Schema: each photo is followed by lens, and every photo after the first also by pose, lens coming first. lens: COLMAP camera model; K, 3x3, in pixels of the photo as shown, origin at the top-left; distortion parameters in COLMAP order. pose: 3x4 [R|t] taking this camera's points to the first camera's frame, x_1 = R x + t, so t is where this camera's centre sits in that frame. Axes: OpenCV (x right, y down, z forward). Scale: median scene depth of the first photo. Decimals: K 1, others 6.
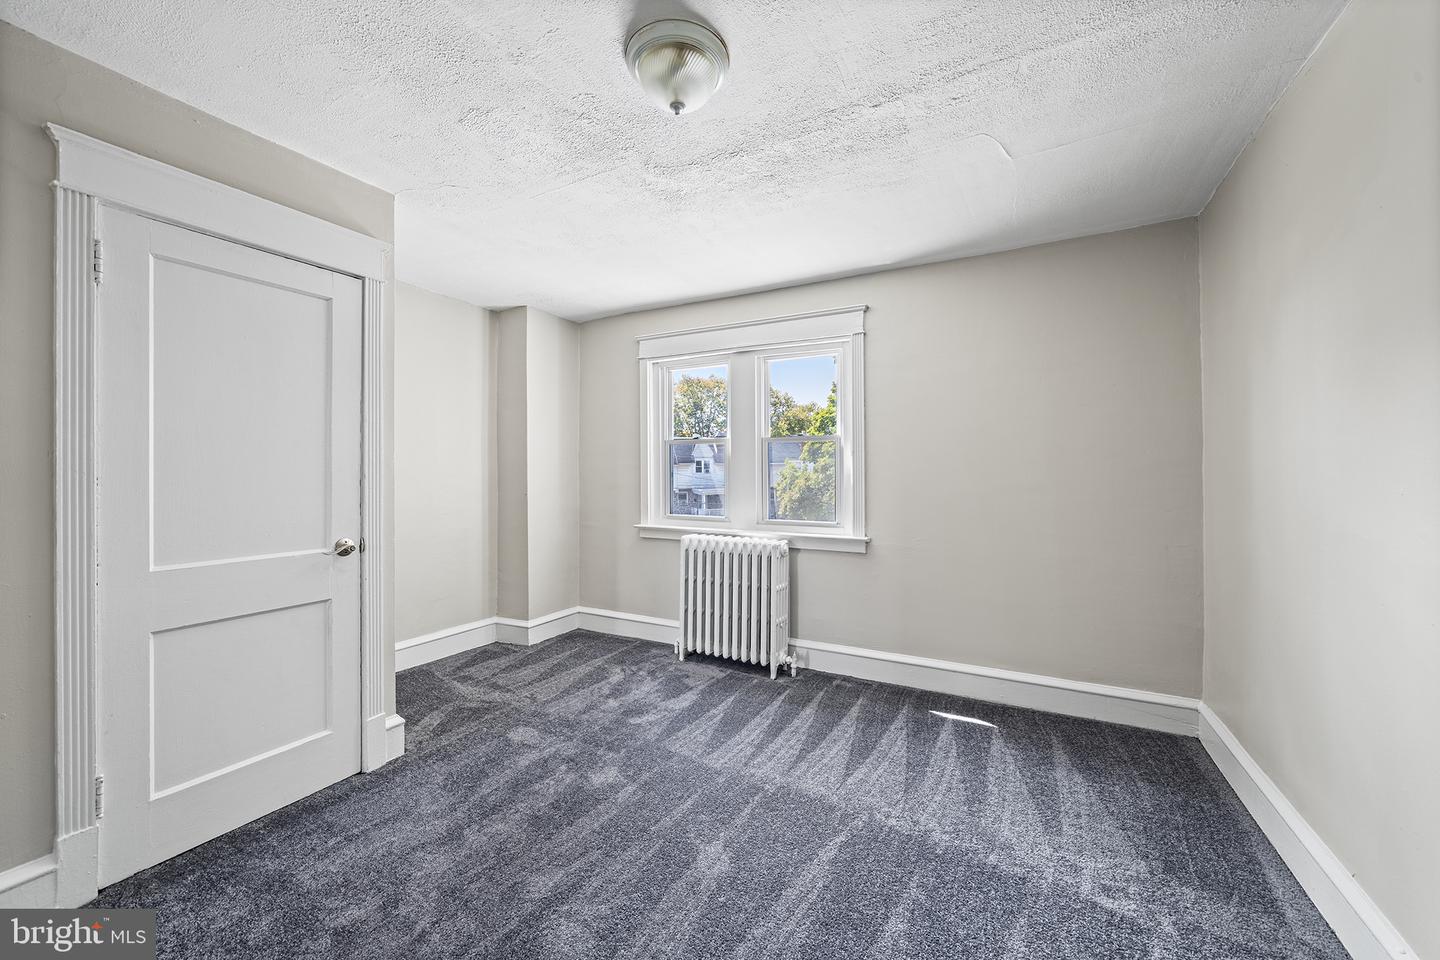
lens RADIAL K [[513.7, 0, 764.9], [0, 513.7, 474.2], [0, 0, 1]] dist [-0.000101, 0.000015]
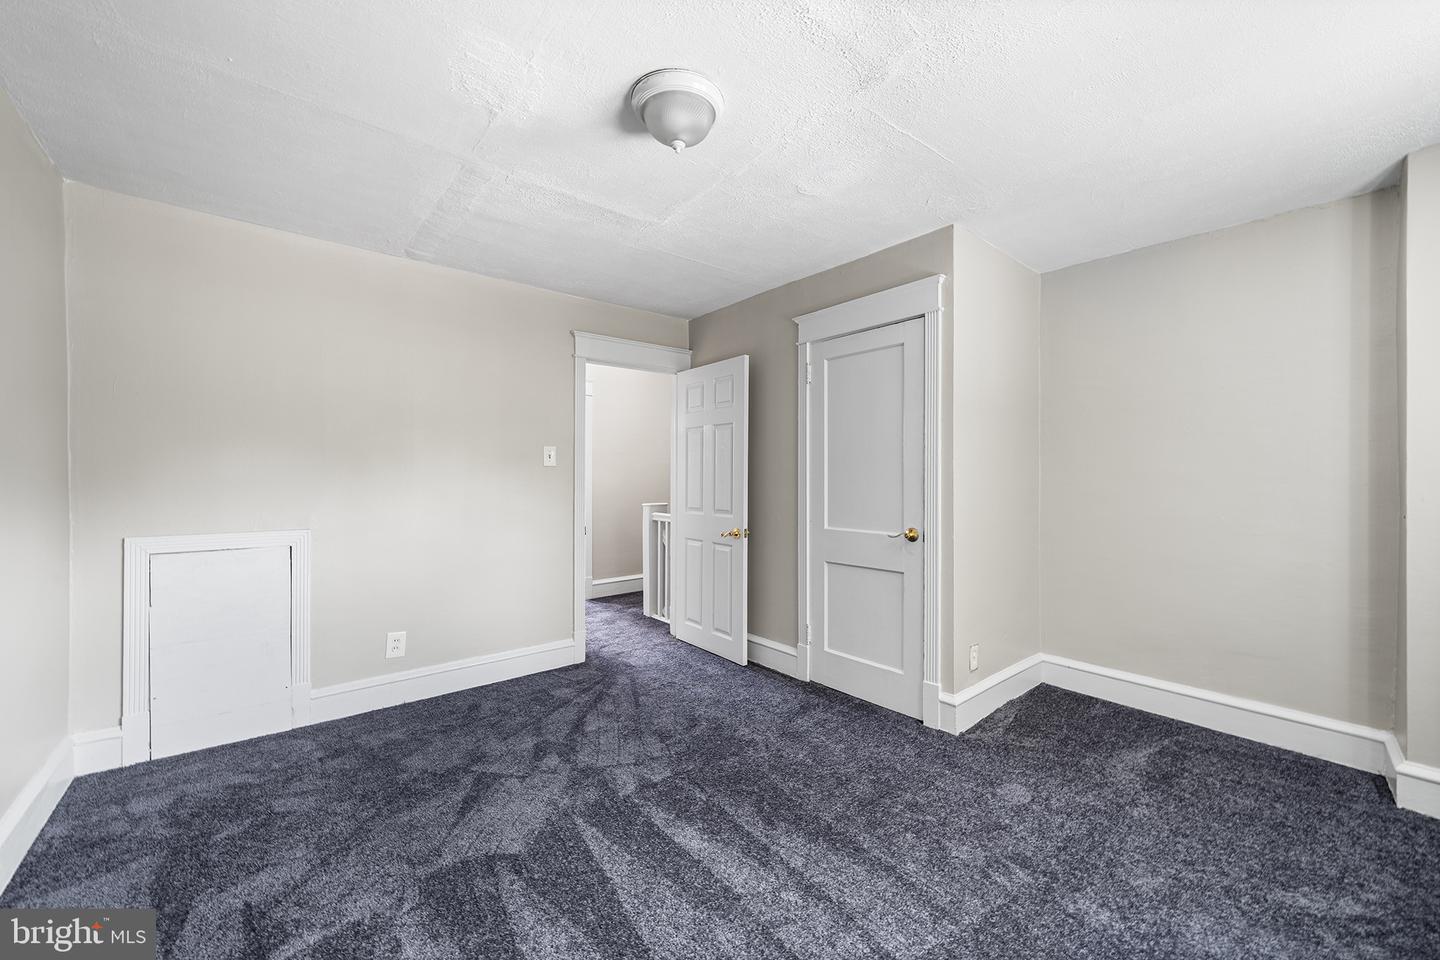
lens RADIAL K [[572.4, 0, 720.0], [0, 572.4, 480.0], [0, 0, 1]] dist [-0.000299, 0.000003]
pose [[-0.406179, 0.003639, -0.913786, 0.354394], [-0.003865, 0.999976, 0.005701, 0.000864], [0.913785, 0.005847, -0.406155, 0.608236]]
